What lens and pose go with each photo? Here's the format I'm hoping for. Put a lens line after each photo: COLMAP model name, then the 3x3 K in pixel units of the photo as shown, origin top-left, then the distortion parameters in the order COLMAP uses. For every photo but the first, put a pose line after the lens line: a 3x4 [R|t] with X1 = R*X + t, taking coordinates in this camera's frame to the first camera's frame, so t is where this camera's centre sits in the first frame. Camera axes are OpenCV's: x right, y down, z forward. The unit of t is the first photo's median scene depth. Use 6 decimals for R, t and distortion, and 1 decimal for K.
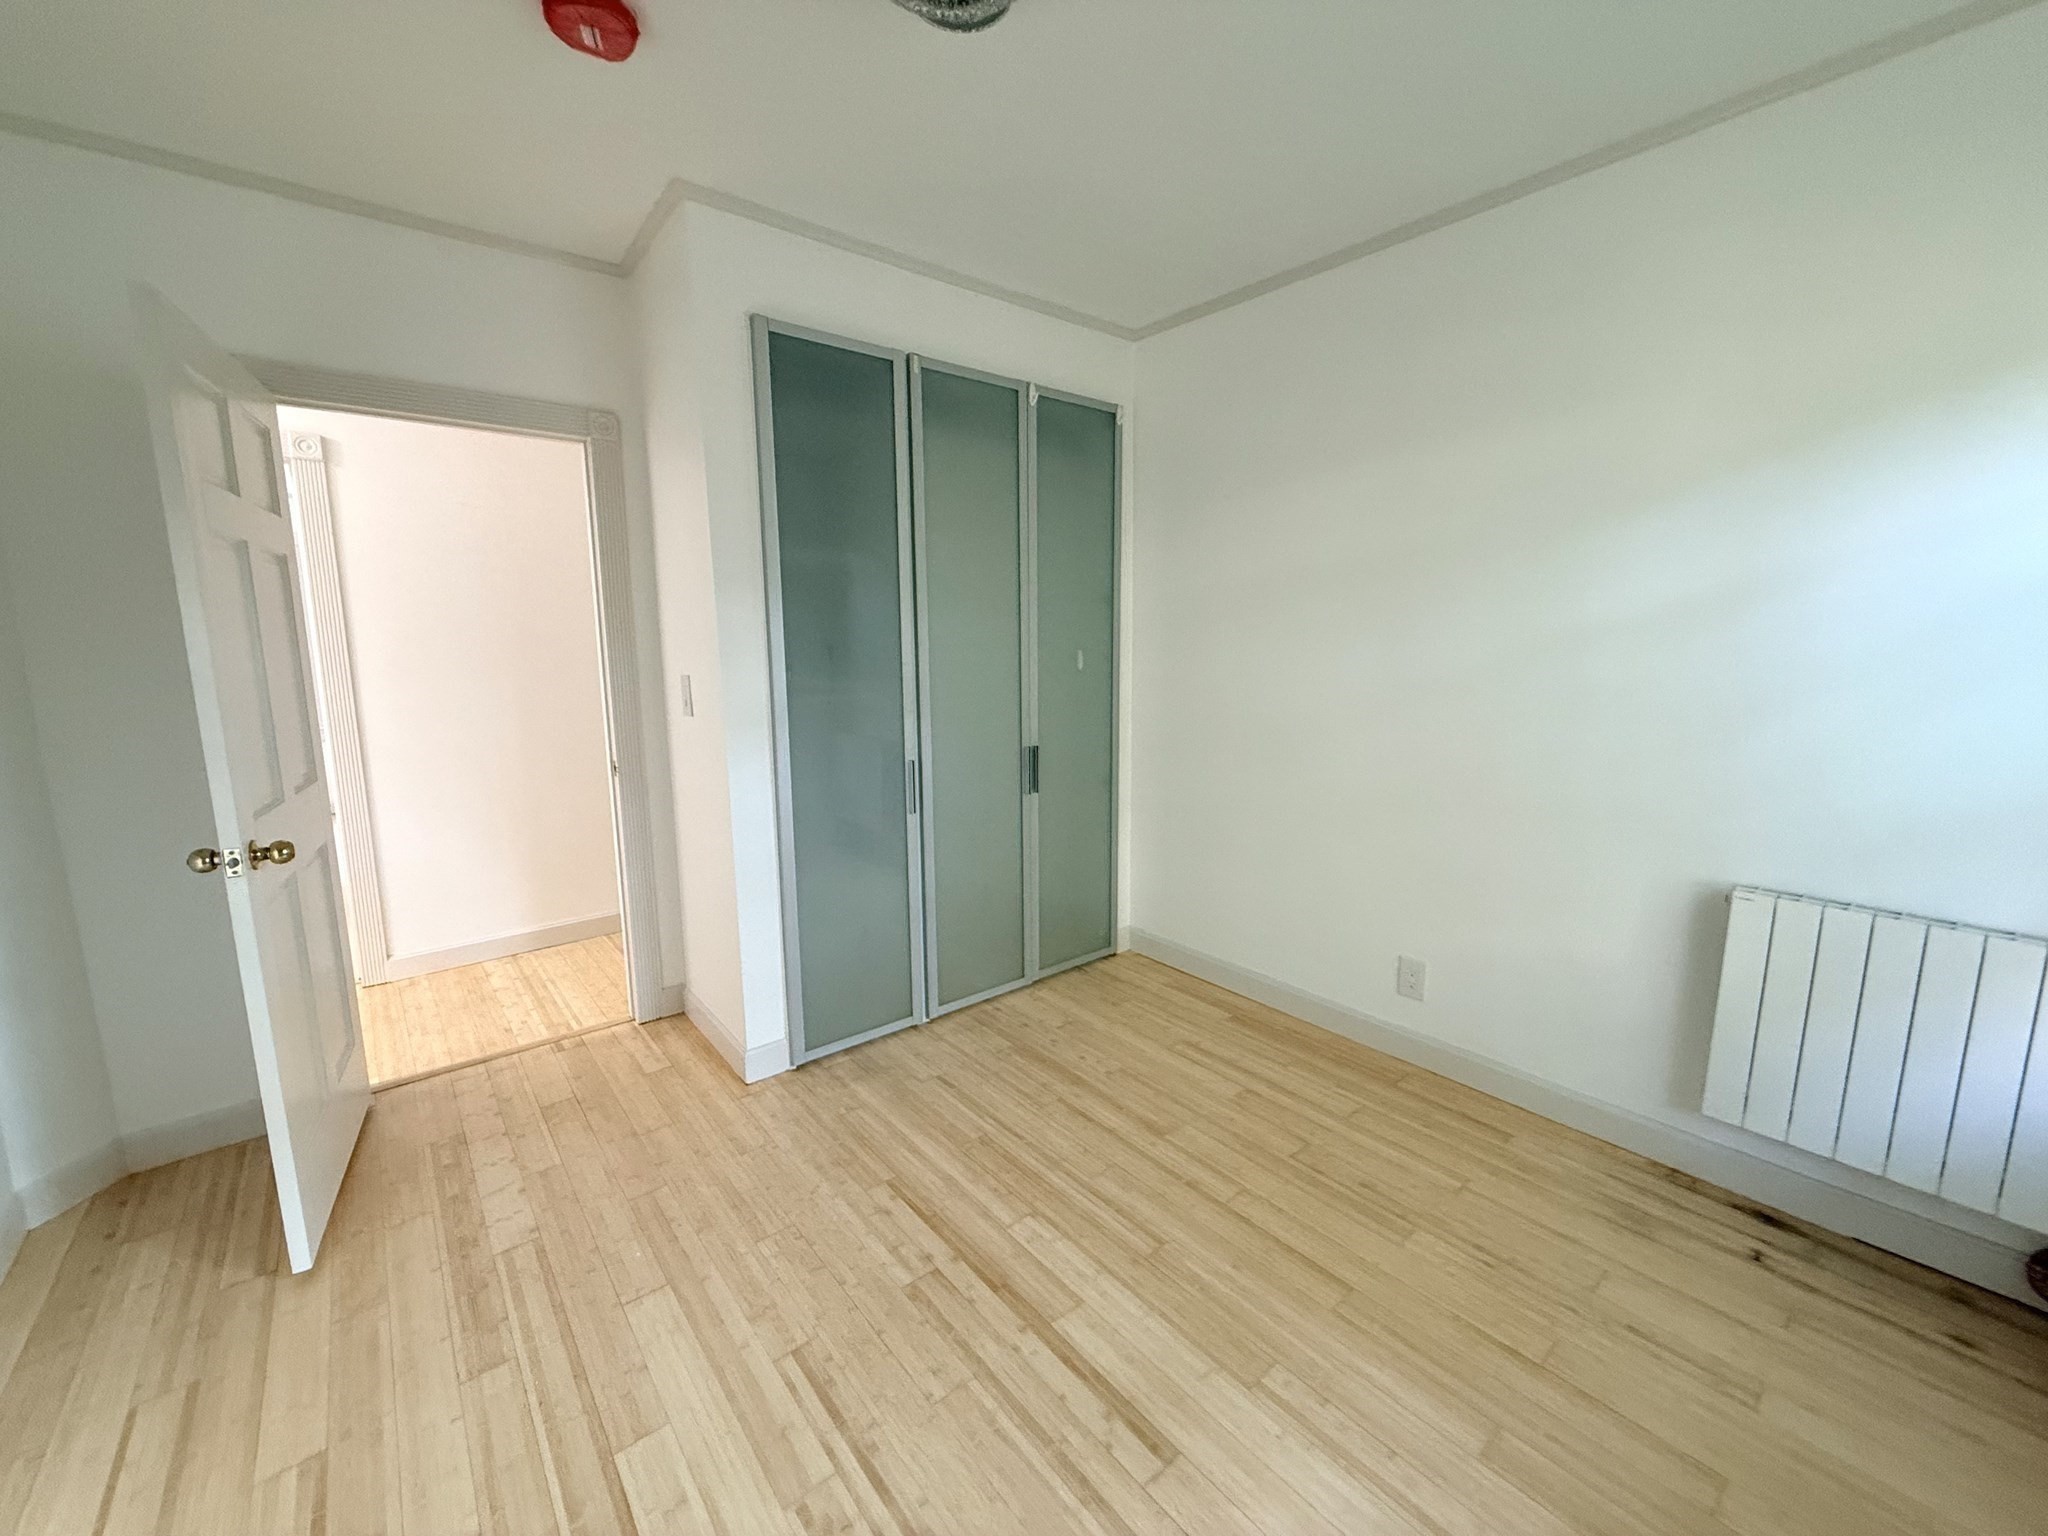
lens RADIAL K [[818.4, 0, 1021.9], [0, 818.4, 773.7], [0, 0, 1]] dist [-0.002273, -0.000306]
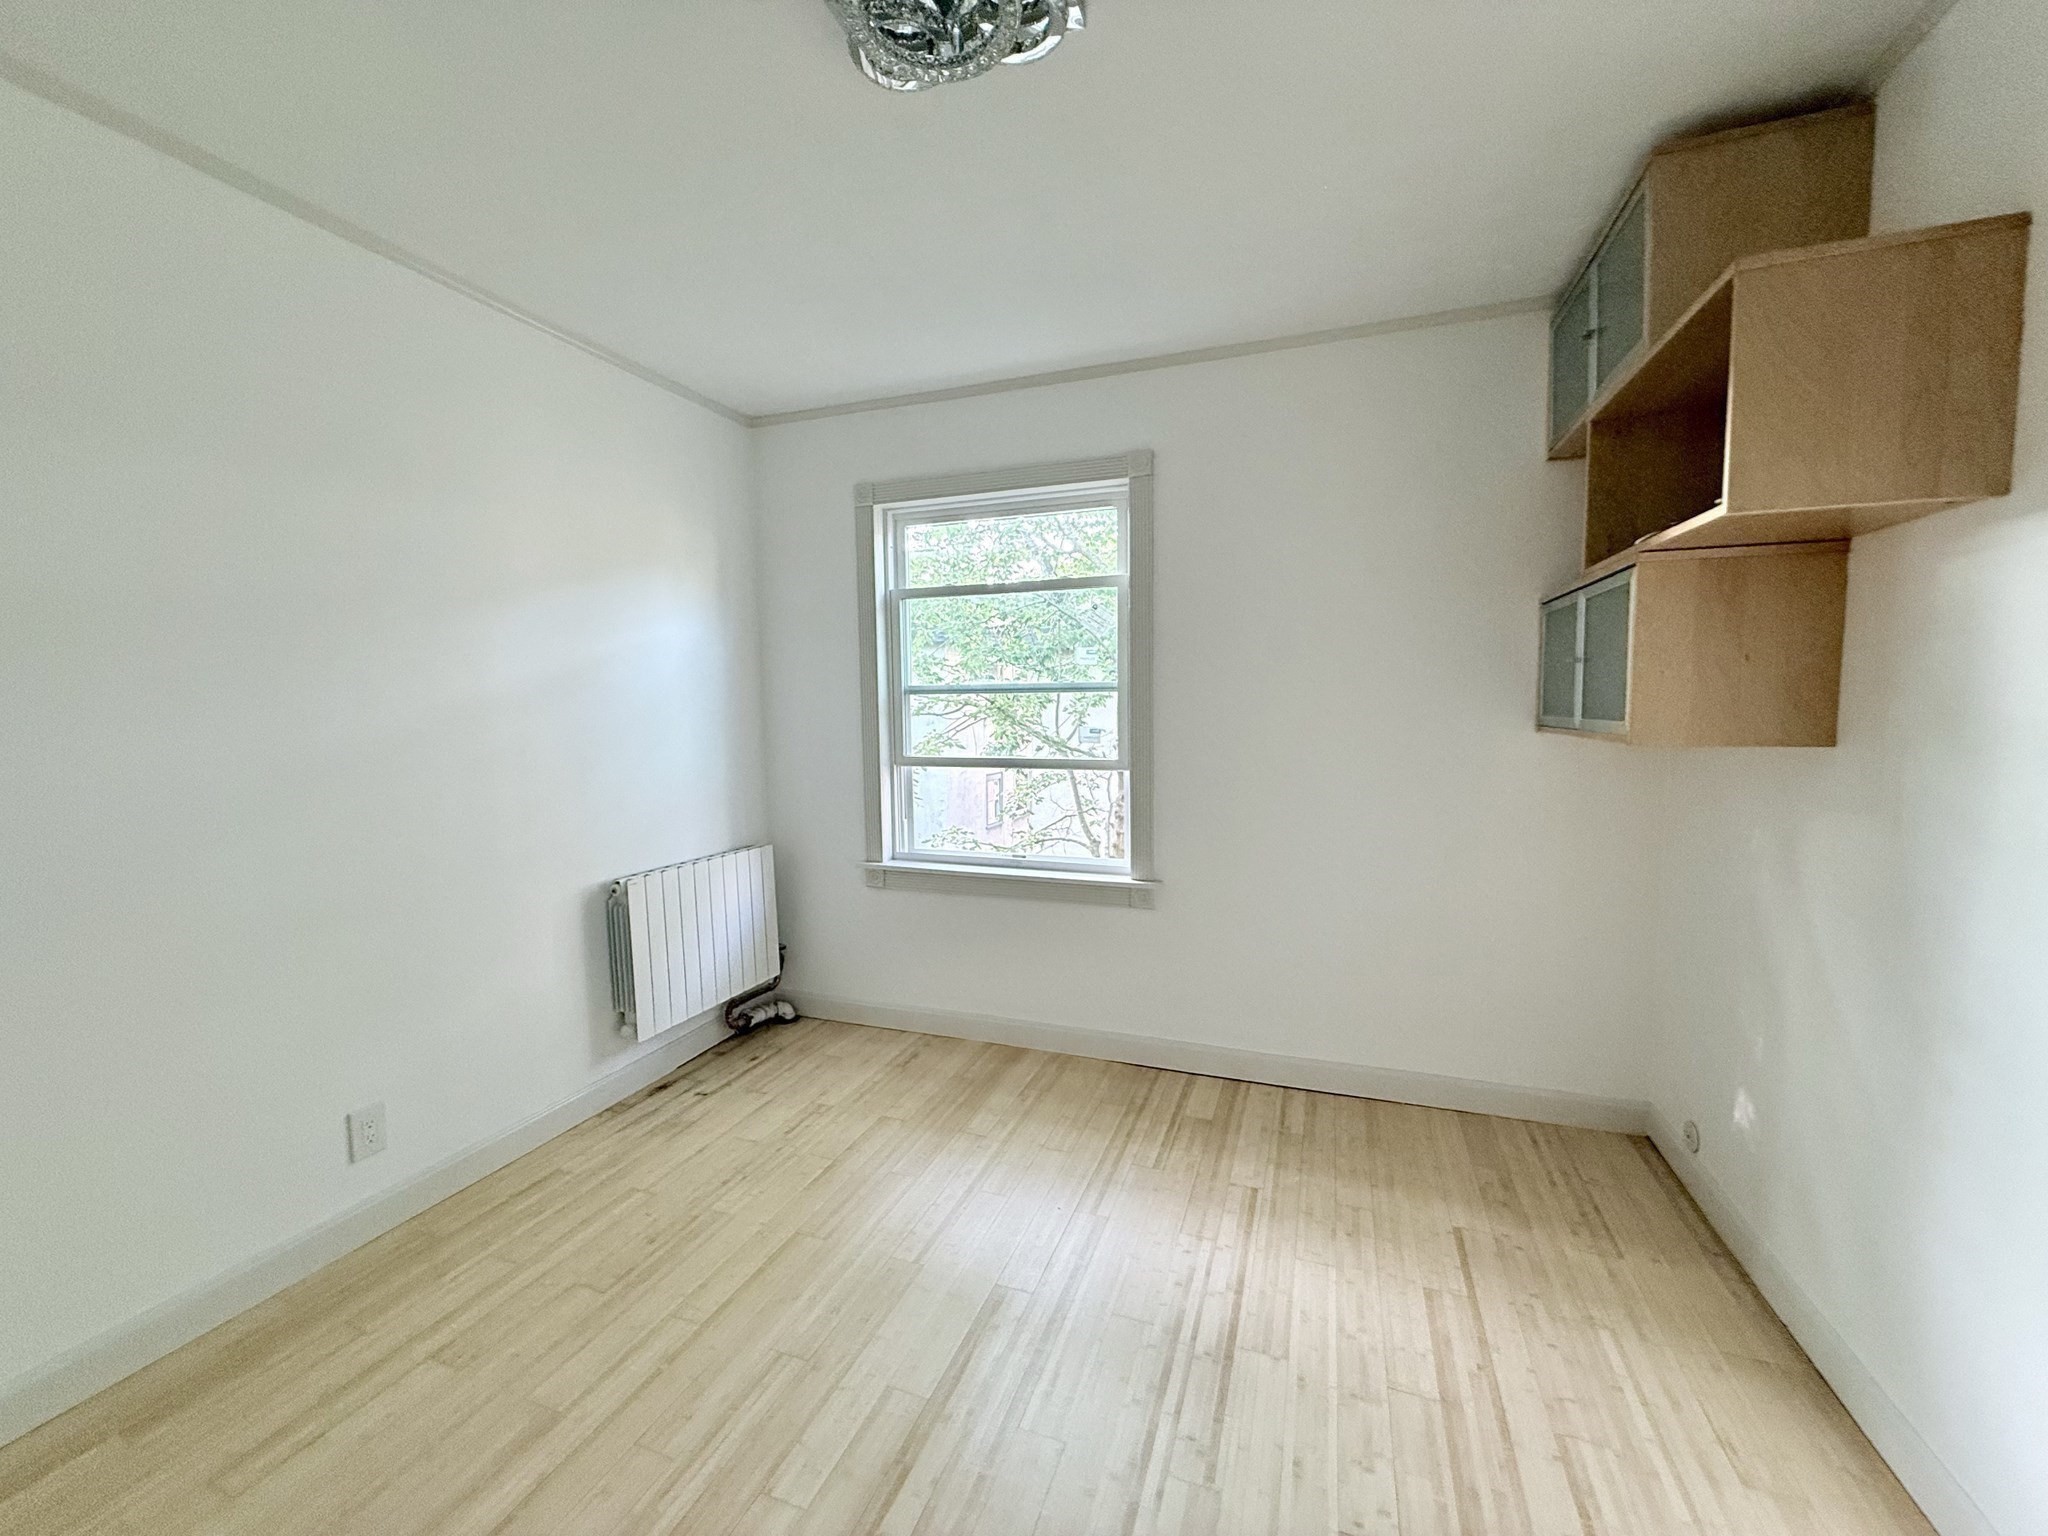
lens RADIAL K [[818.4, 0, 1026.8], [0, 818.4, 774.5], [0, 0, 1]] dist [-0.002273, -0.000306]
pose [[-0.509896, -0.064091, 0.857845, -0.698201], [0.153478, 0.974443, 0.164028, -0.165390], [-0.846434, 0.215297, -0.487028, 1.046274]]
